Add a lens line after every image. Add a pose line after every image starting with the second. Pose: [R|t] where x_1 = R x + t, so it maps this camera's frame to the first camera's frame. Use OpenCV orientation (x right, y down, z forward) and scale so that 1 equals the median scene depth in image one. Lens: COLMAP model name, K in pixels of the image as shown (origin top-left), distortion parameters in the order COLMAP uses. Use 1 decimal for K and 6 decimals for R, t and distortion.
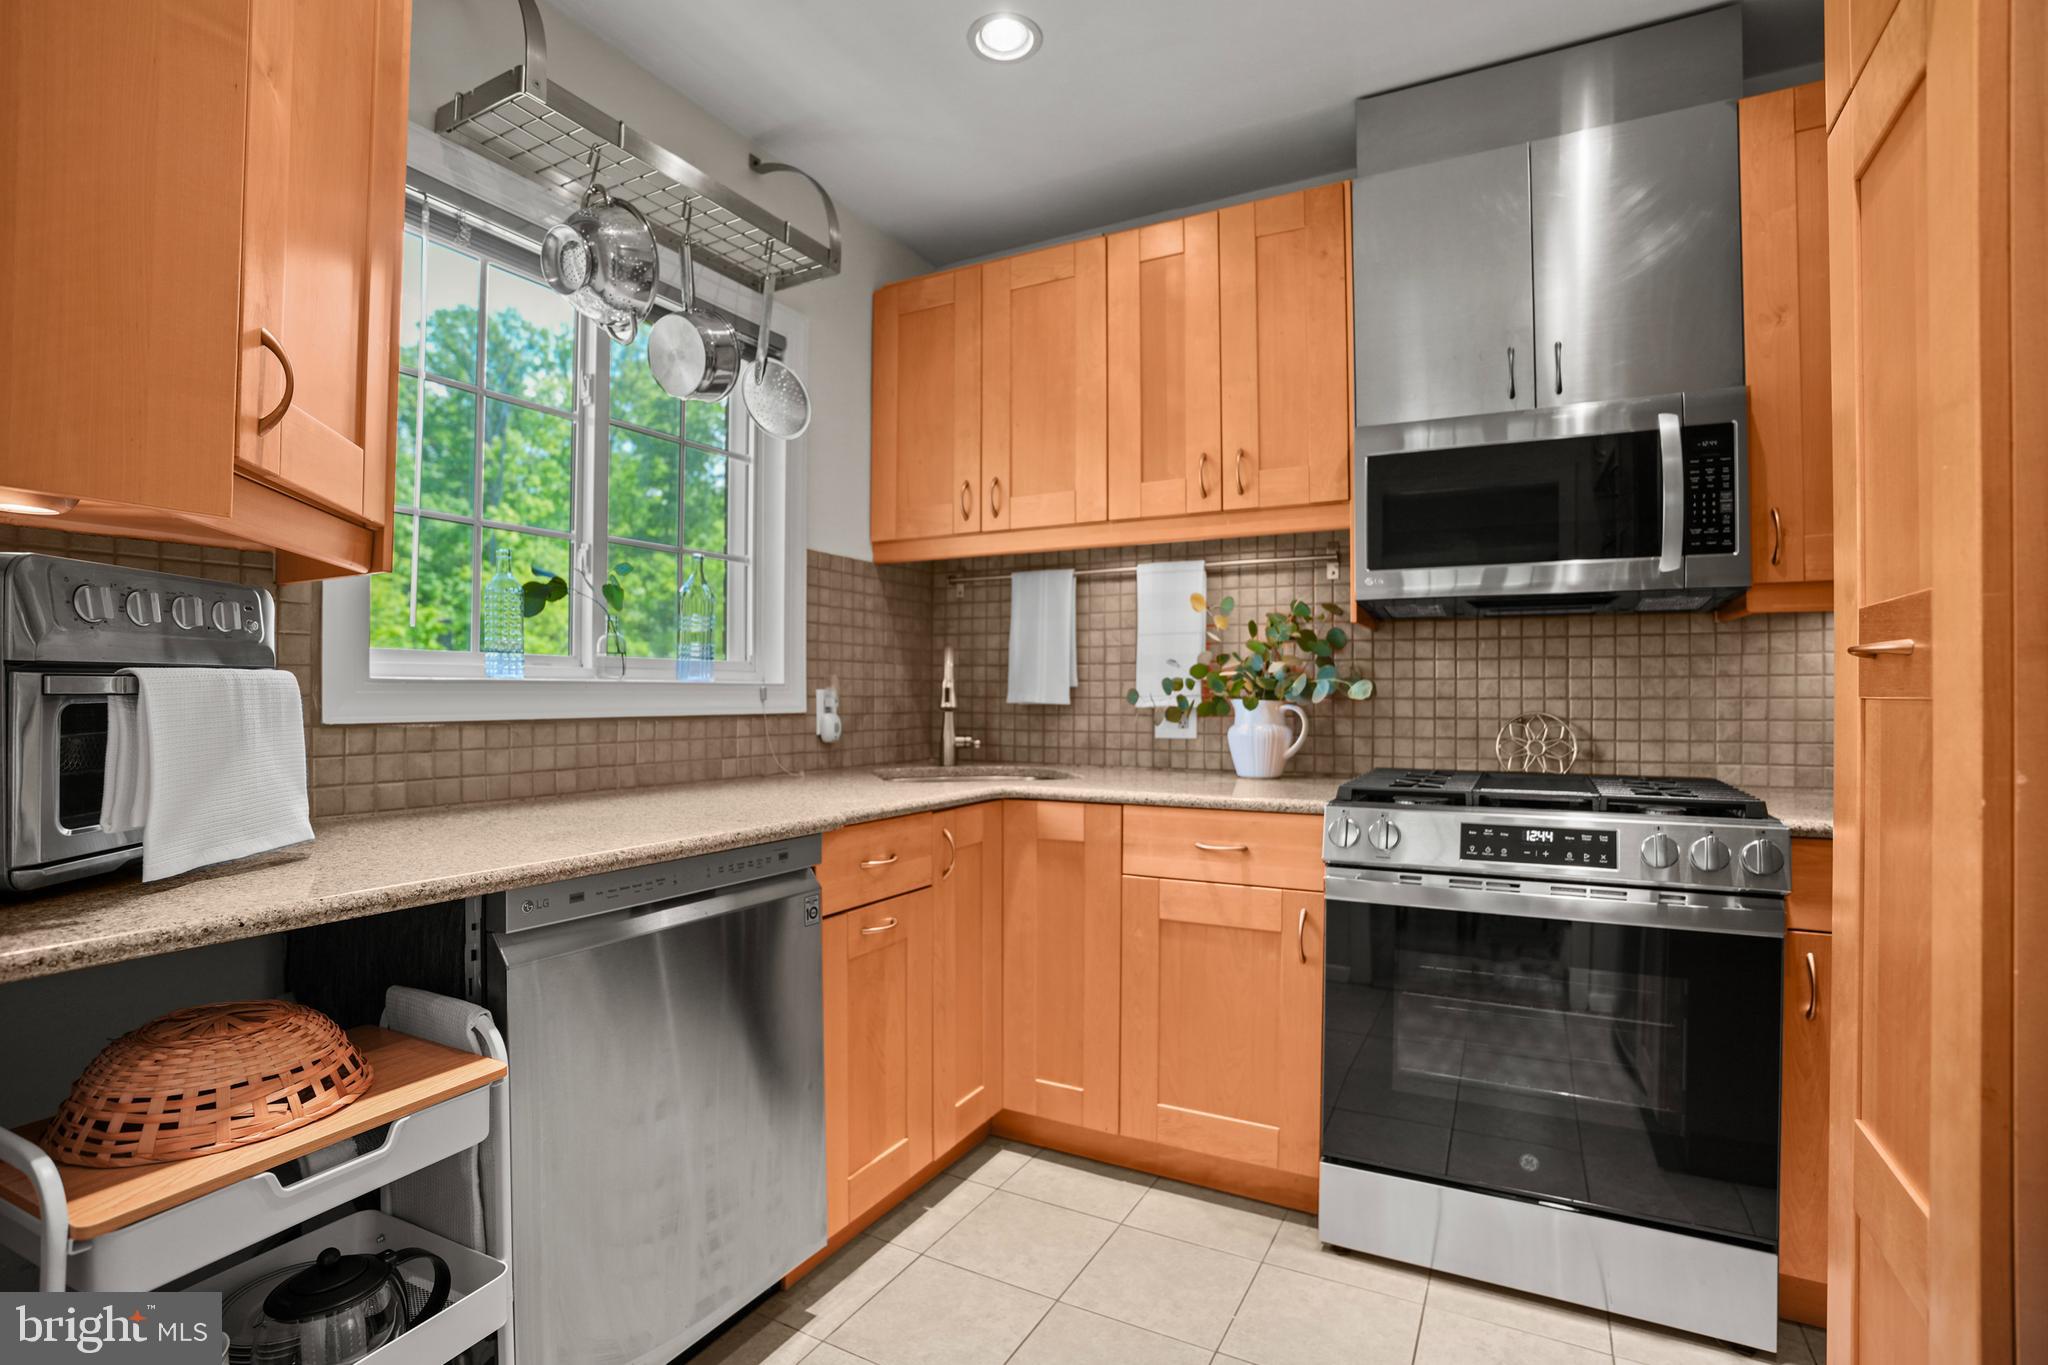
lens RADIAL K [[958.1, 0, 1038.8], [0, 958.1, 692.2], [0, 0, 1]] dist [-0.096155, 0.046537]
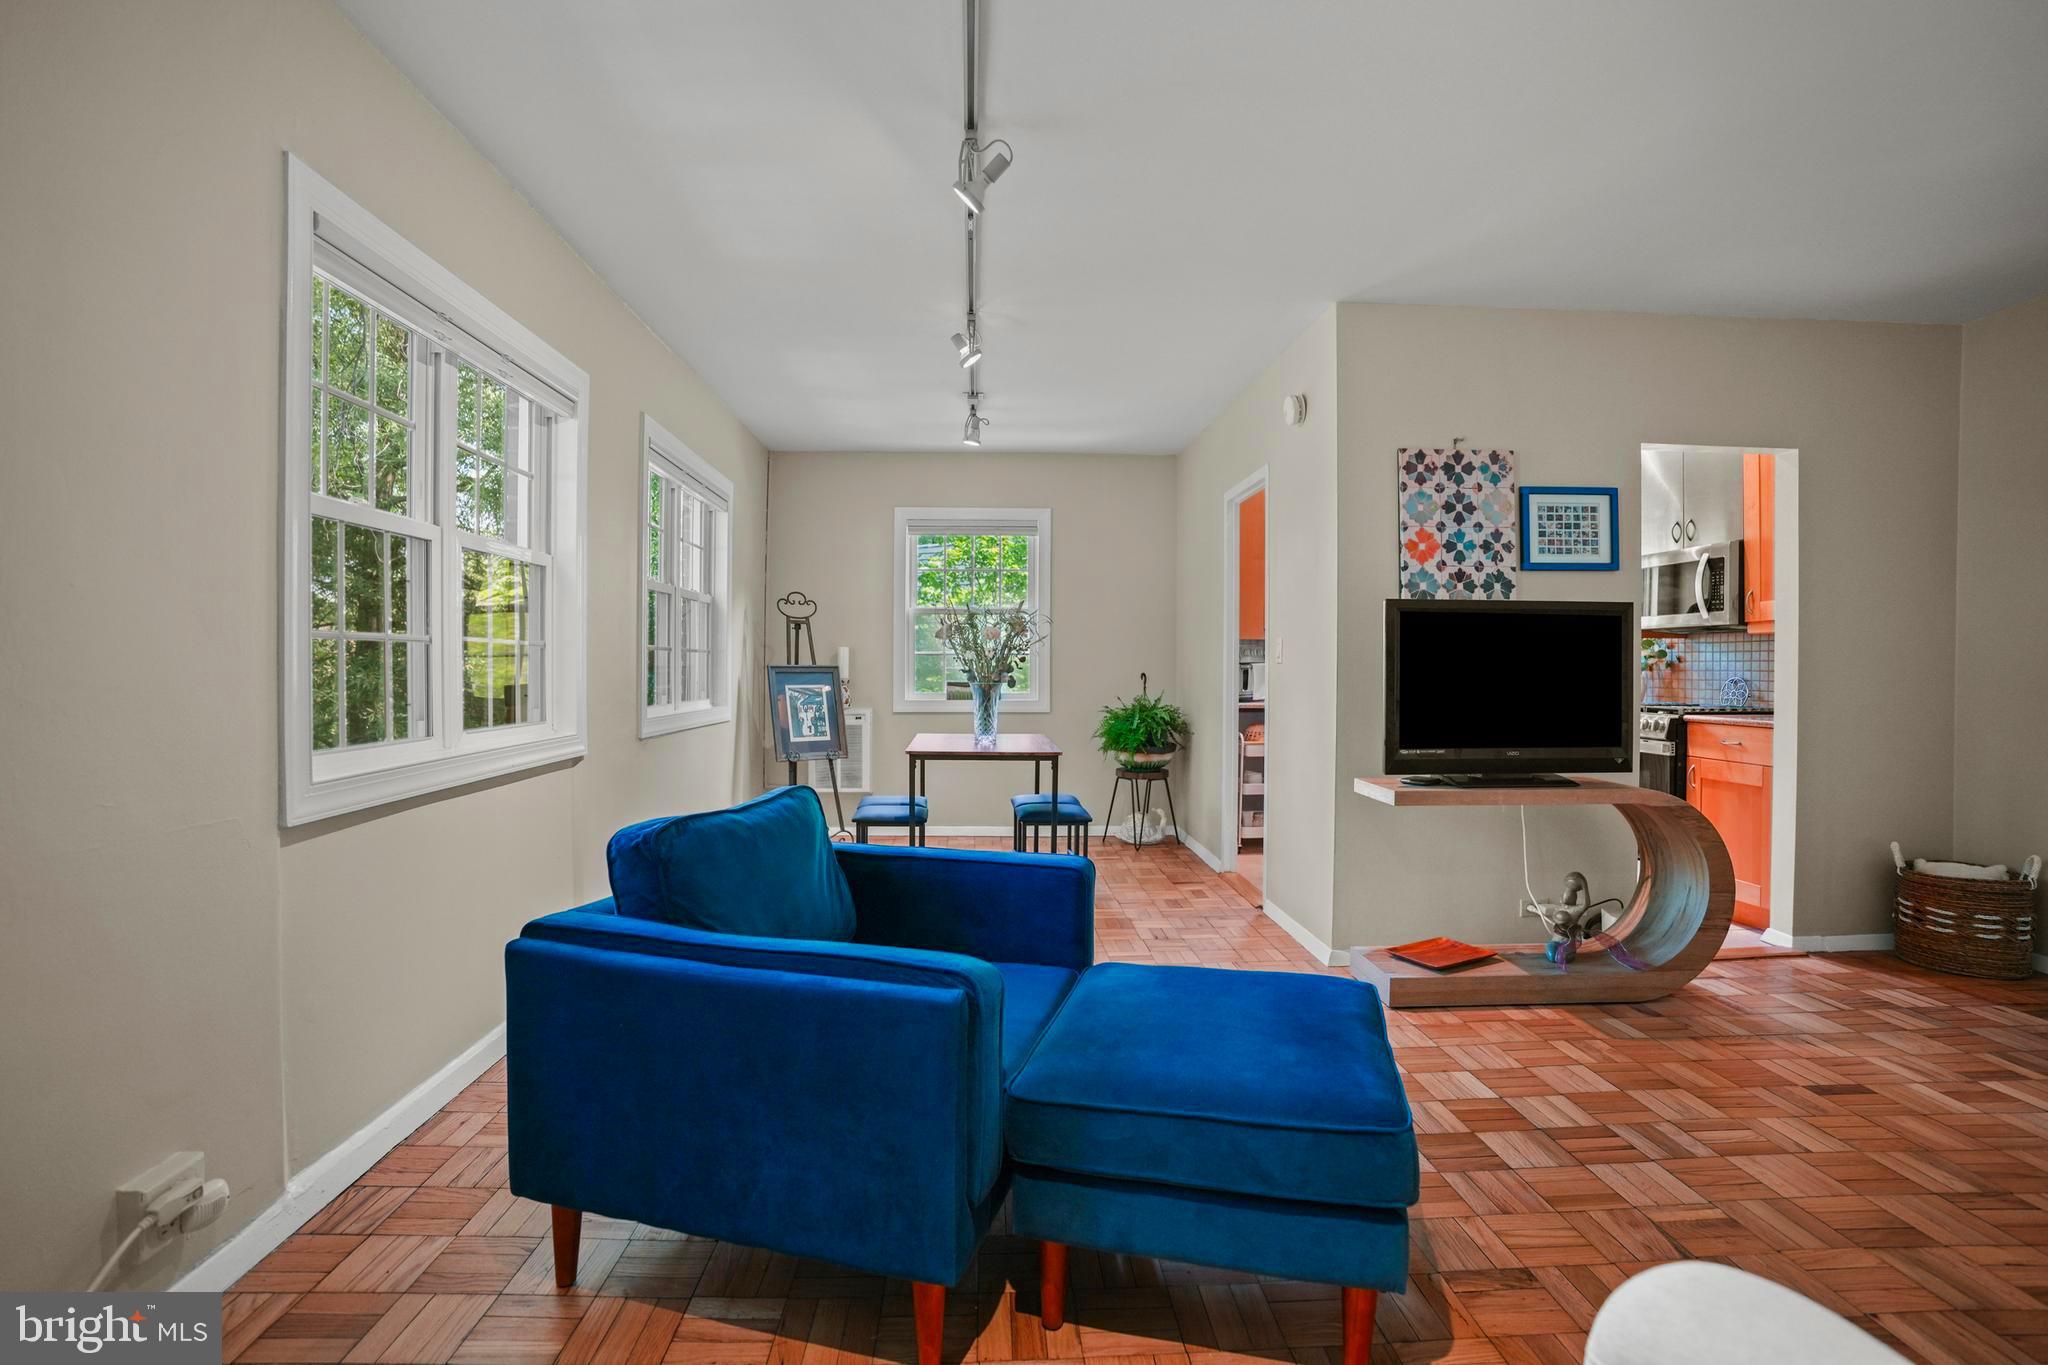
lens RADIAL K [[958.1, 0, 1038.8], [0, 958.1, 692.2], [0, 0, 1]] dist [-0.096155, 0.046537]
pose [[0.519963, 0.023417, -0.853868, 1.659715], [0.003163, 0.999565, 0.029339, -0.012232], [0.854183, -0.017956, 0.519662, -1.579725]]
